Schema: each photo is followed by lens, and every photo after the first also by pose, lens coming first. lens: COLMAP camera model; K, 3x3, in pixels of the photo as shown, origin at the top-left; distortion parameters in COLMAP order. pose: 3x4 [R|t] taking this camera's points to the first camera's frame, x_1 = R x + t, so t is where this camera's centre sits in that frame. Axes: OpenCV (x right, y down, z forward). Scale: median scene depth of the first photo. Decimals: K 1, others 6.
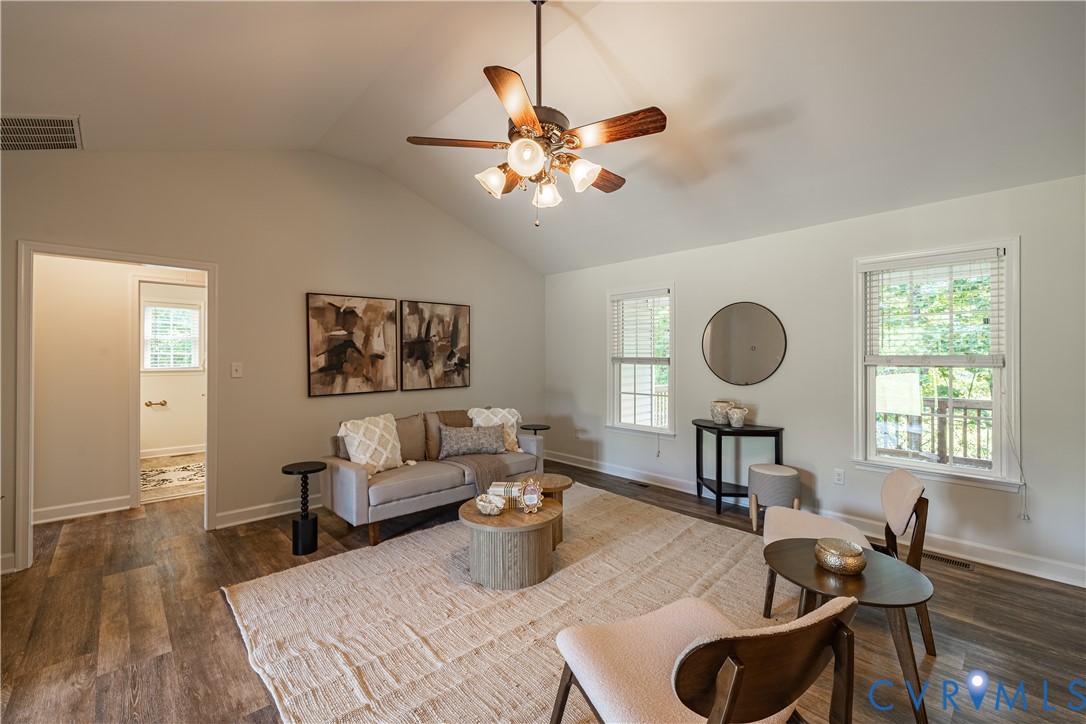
lens RADIAL K [[455.6, 0, 543.7], [0, 455.6, 357.7], [0, 0, 1]] dist [-0.001191, -0.000115]
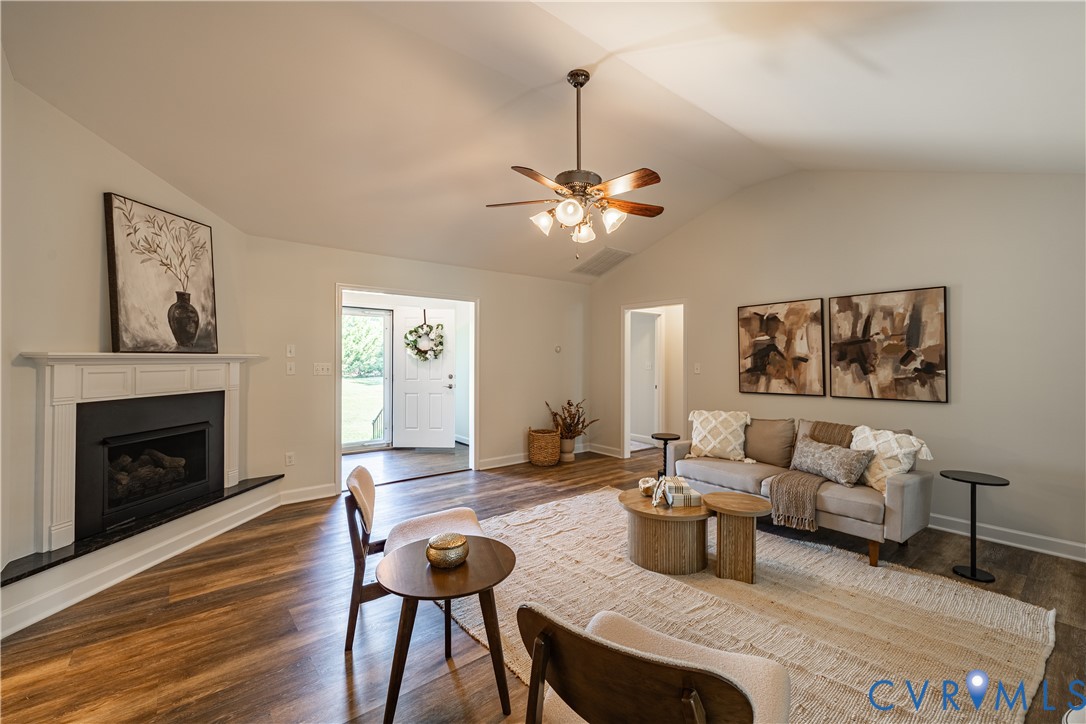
lens RADIAL K [[455.6, 0, 543.7], [0, 455.6, 357.9], [0, 0, 1]] dist [-0.001191, -0.000115]
pose [[-0.075426, -0.003516, -0.997145, 0.652359], [-0.005086, 0.999982, -0.003141, 0.000339], [0.997138, 0.004835, -0.075443, 0.504944]]
